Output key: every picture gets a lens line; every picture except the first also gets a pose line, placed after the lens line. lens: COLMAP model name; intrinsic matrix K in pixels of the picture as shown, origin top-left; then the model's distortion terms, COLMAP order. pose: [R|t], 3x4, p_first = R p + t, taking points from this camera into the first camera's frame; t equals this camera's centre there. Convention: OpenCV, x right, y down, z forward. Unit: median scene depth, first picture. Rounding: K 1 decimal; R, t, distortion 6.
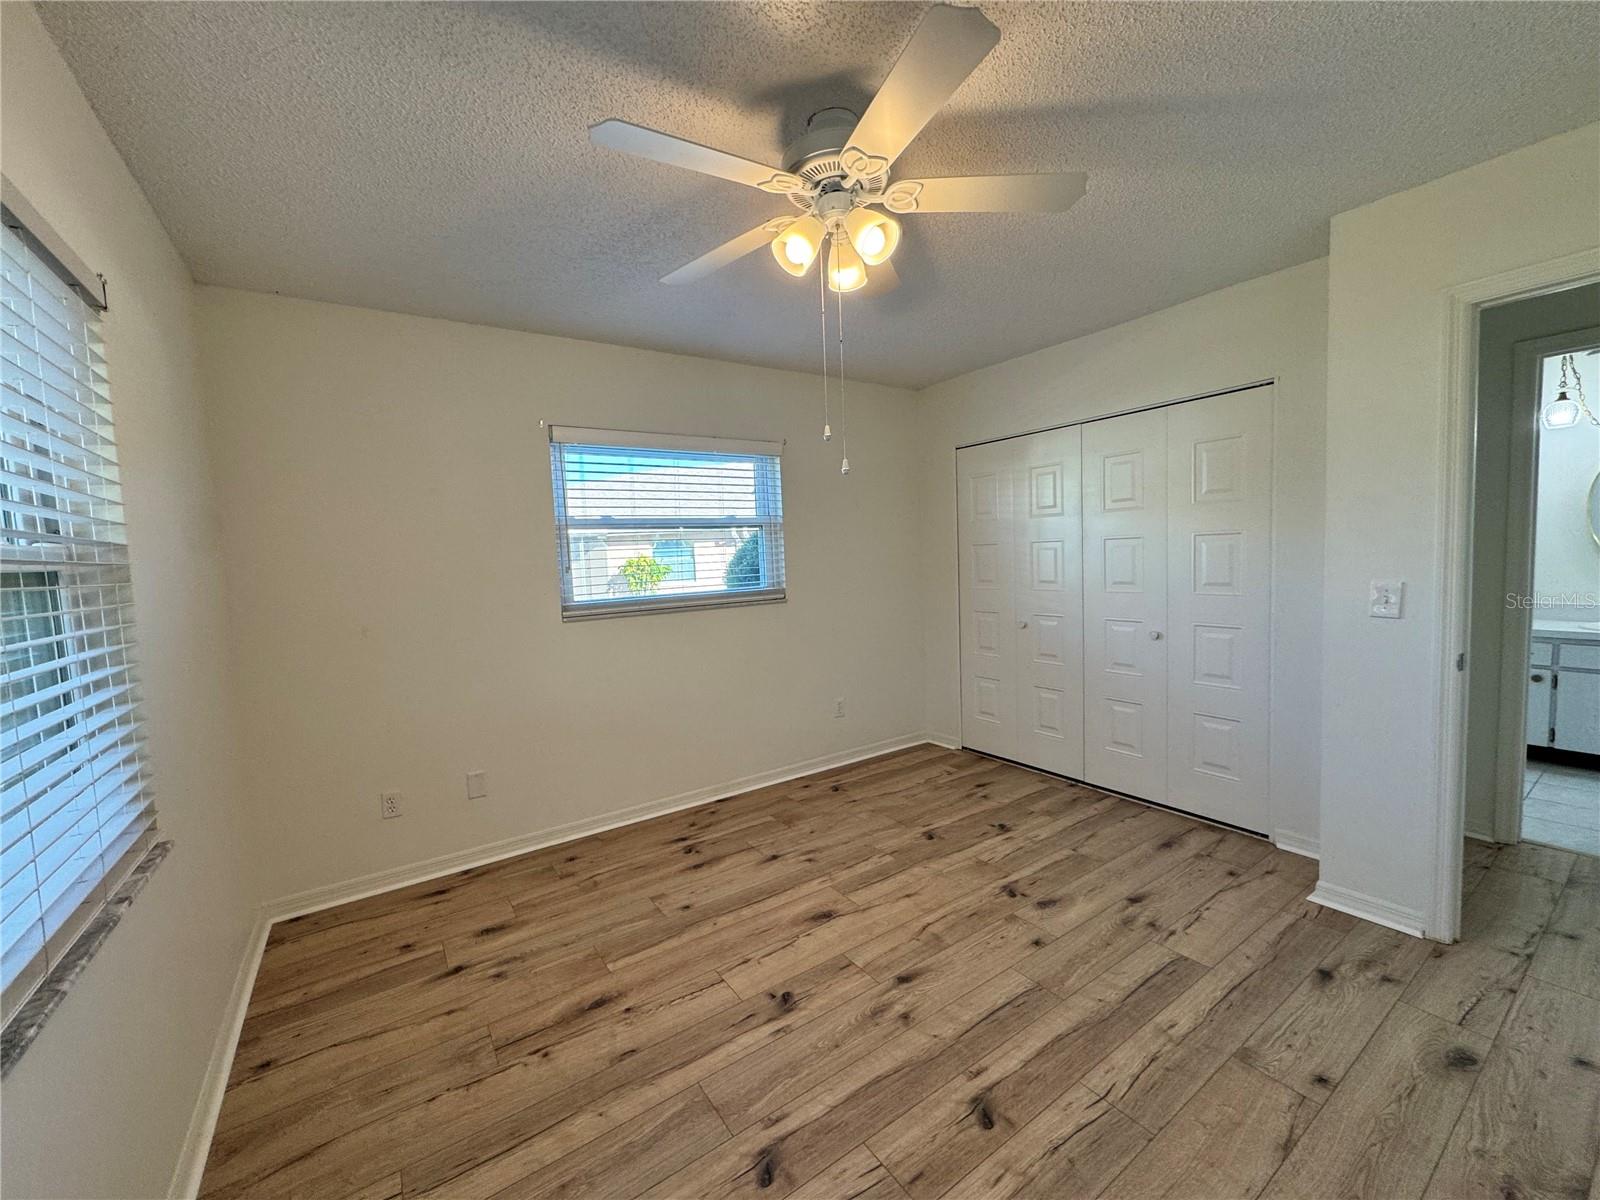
lens RADIAL K [[636.8, 0, 792.8], [0, 636.8, 595.4], [0, 0, 1]] dist [-0.002024, 0.000460]
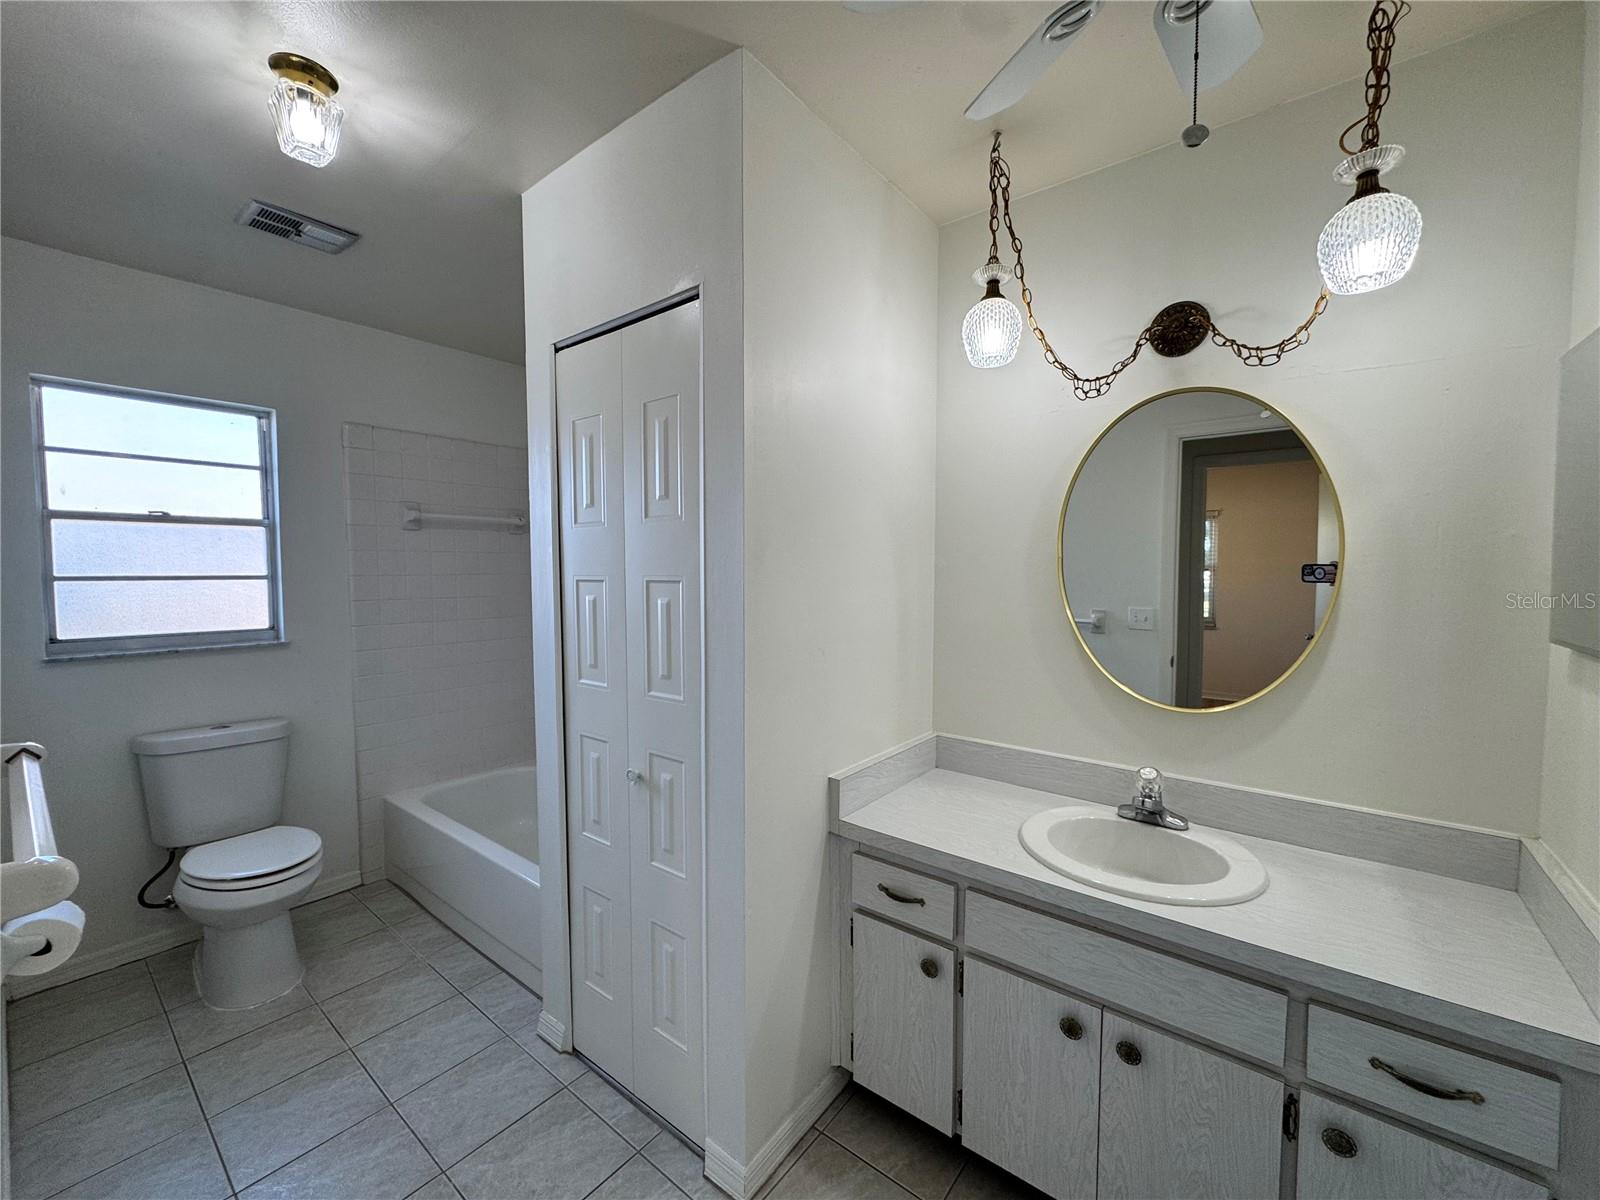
lens RADIAL K [[636.8, 0, 813.6], [0, 636.8, 602.8], [0, 0, 1]] dist [-0.002024, 0.000460]
pose [[0.949278, 0.006297, 0.314376, 0.502268], [-0.002403, 0.999916, -0.012773, -0.049045], [-0.314430, 0.011369, 0.949213, 0.329343]]
